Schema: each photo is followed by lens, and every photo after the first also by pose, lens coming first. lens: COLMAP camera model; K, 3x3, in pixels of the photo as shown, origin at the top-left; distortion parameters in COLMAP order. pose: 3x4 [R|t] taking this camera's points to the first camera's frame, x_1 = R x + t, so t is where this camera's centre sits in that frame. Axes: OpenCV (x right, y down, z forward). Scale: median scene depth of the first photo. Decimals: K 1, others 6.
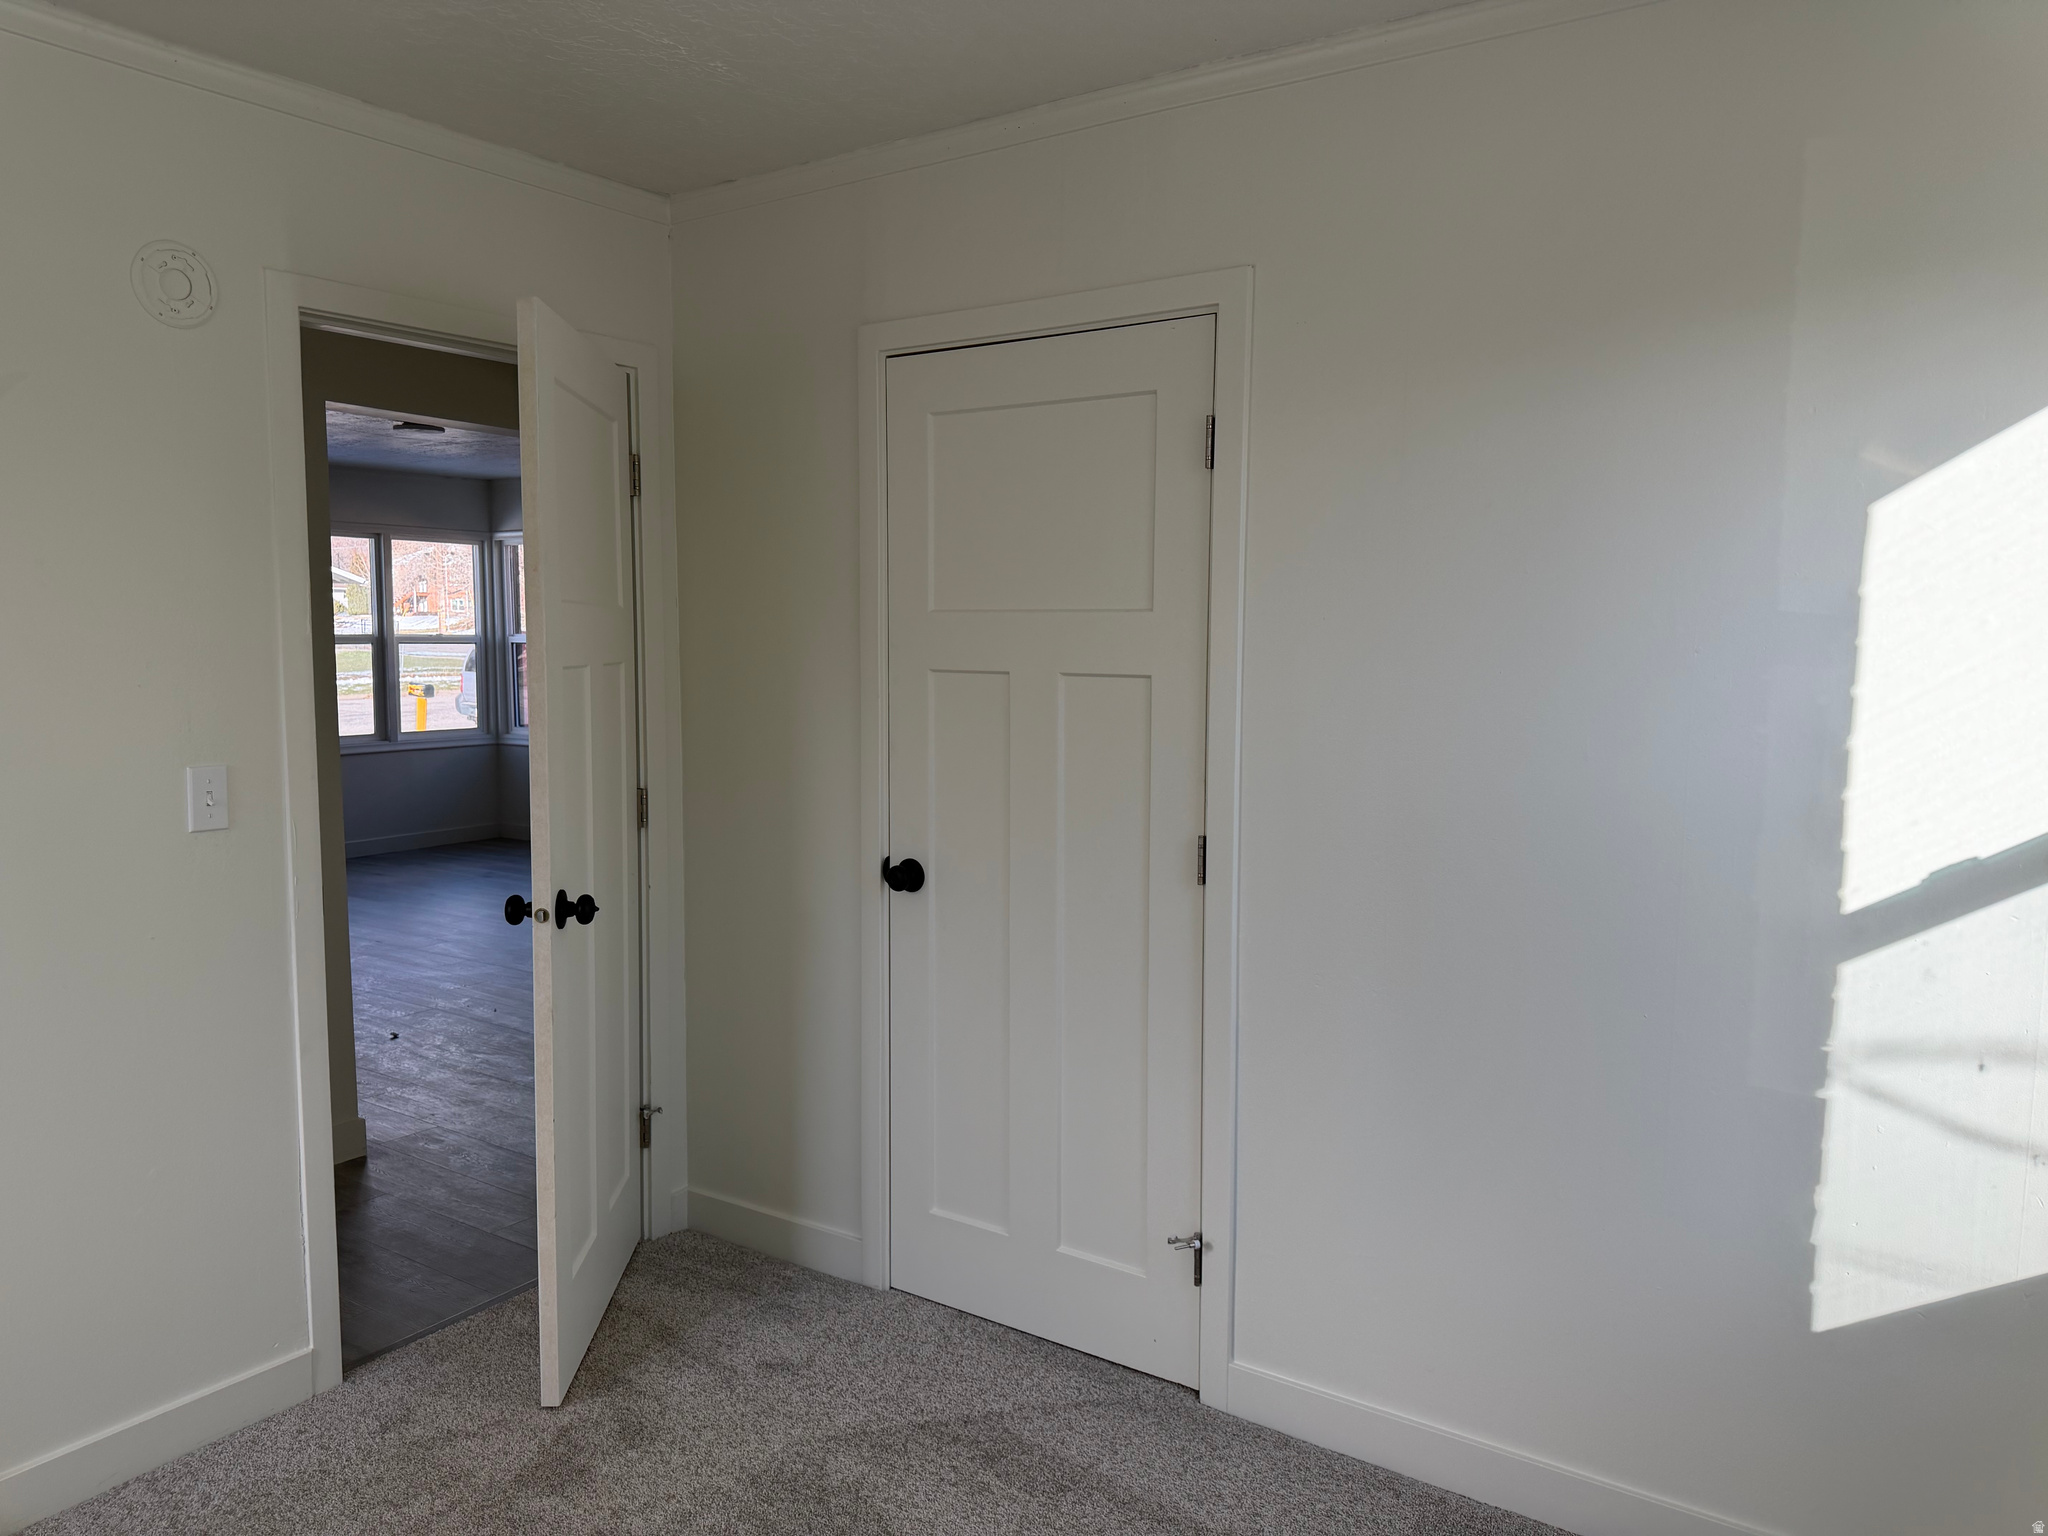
lens RADIAL K [[1431.5, 0, 1024.0], [0, 1431.5, 768.0], [0, 0, 1]] dist [0.050887, -0.025814]
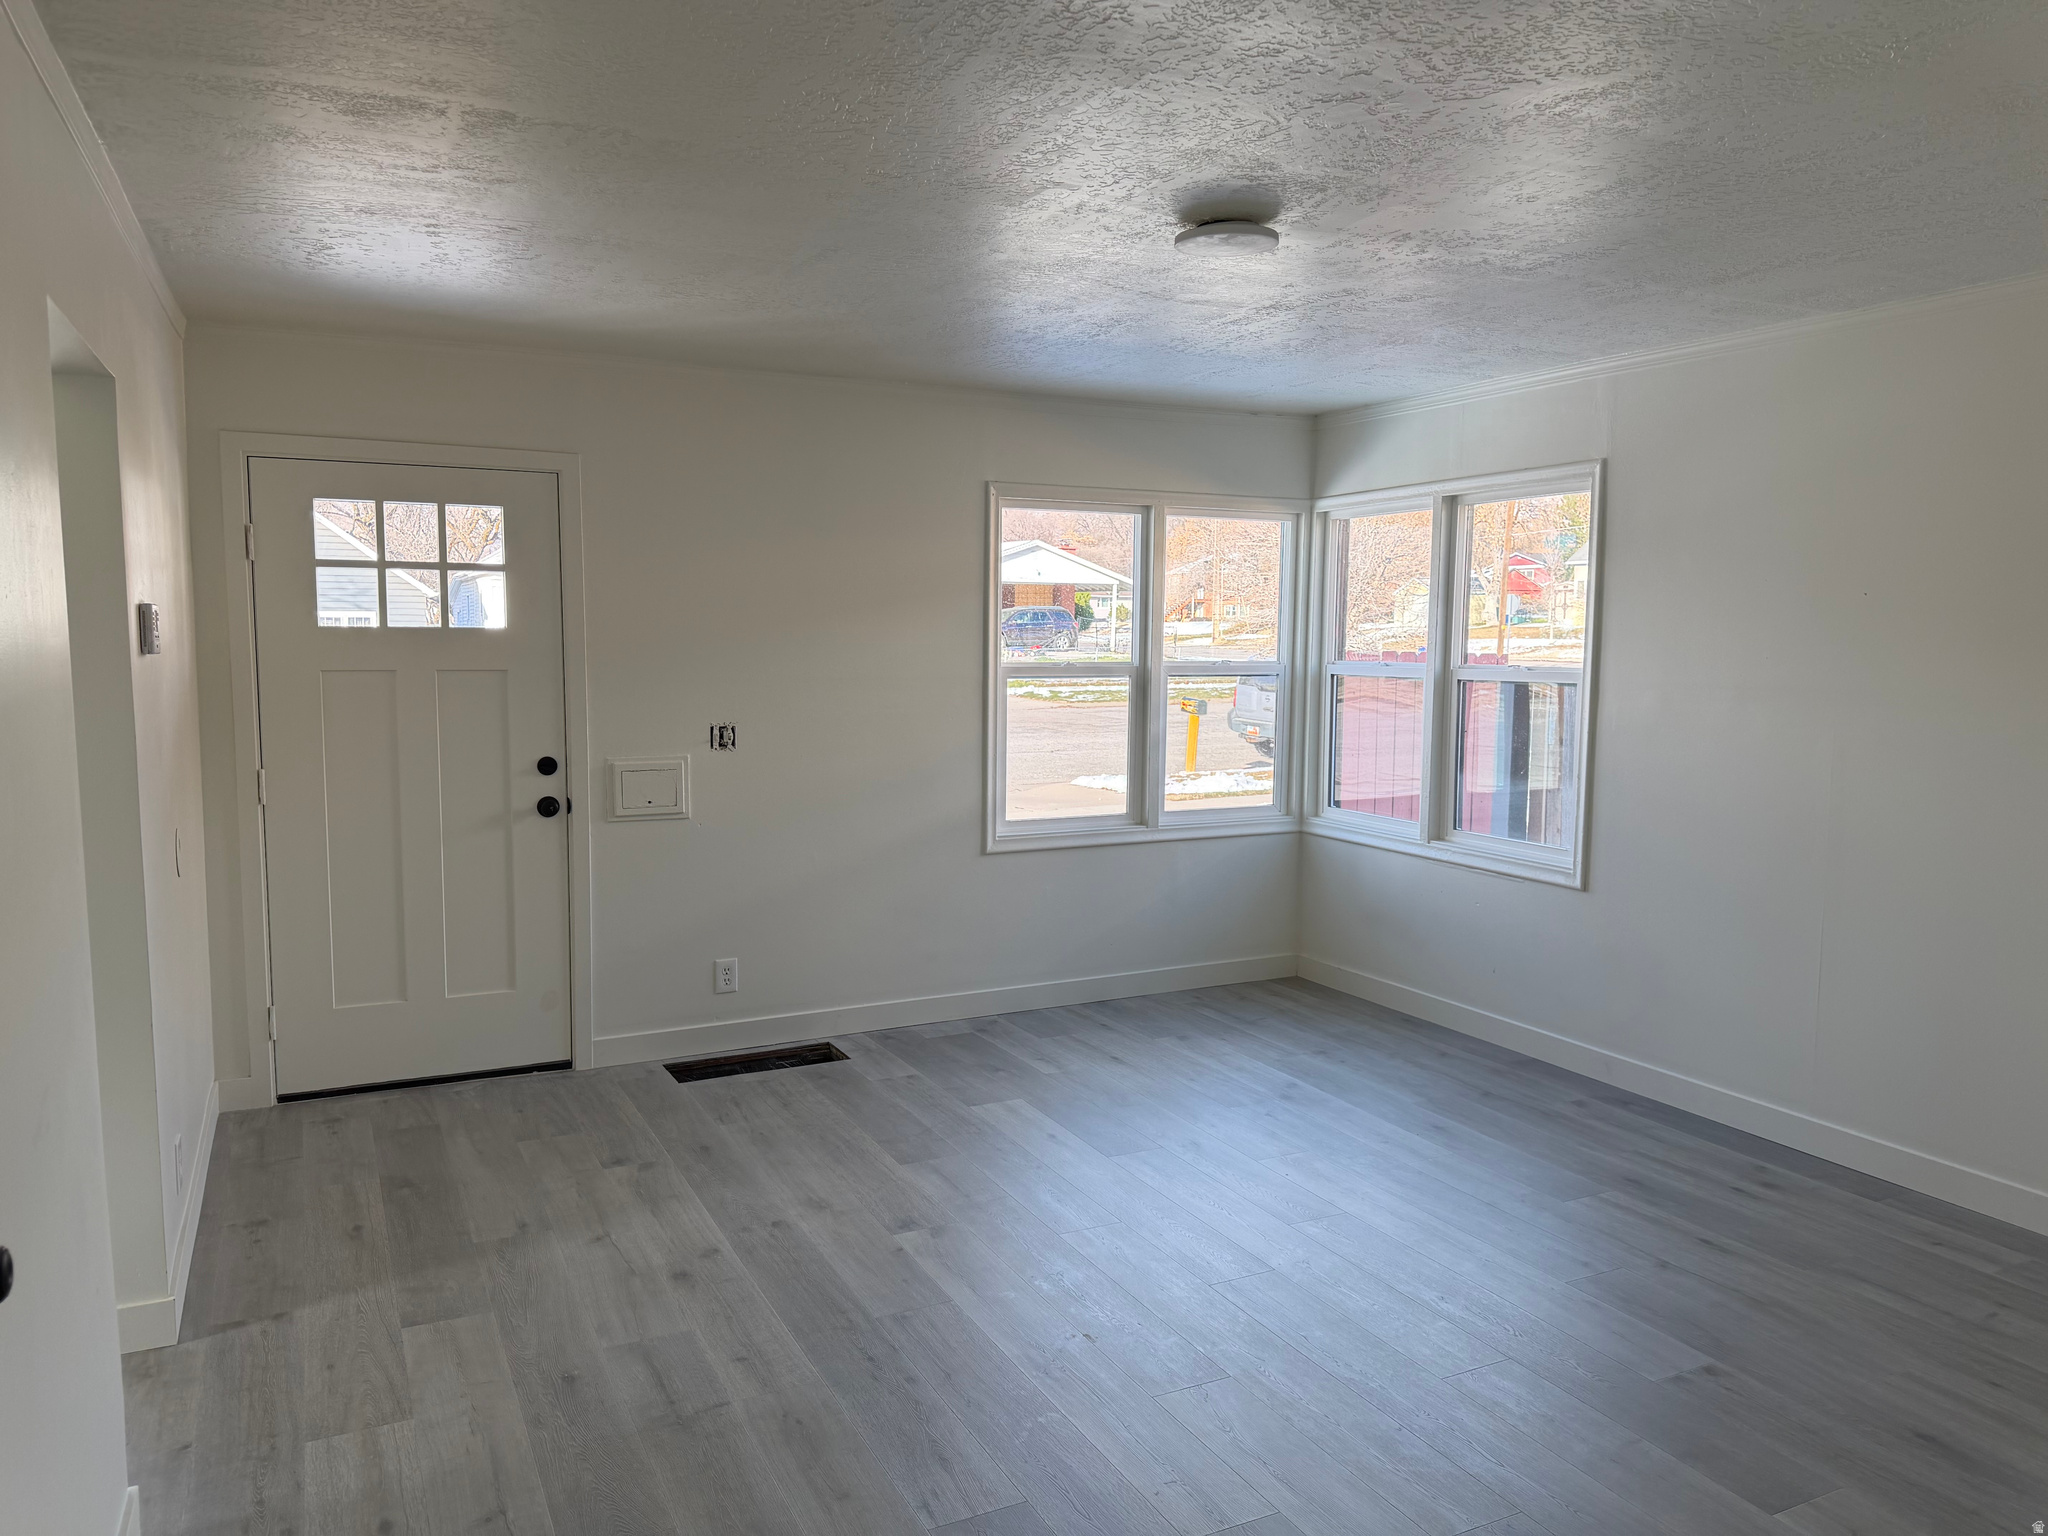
lens RADIAL K [[1431.5, 0, 1024.0], [0, 1431.5, 768.0], [0, 0, 1]] dist [0.050887, -0.025814]
pose [[0.871146, 0.047594, -0.488713, -0.165215], [-0.048685, 0.998759, 0.010485, -0.046571], [0.488605, 0.014659, 0.872382, 0.390052]]
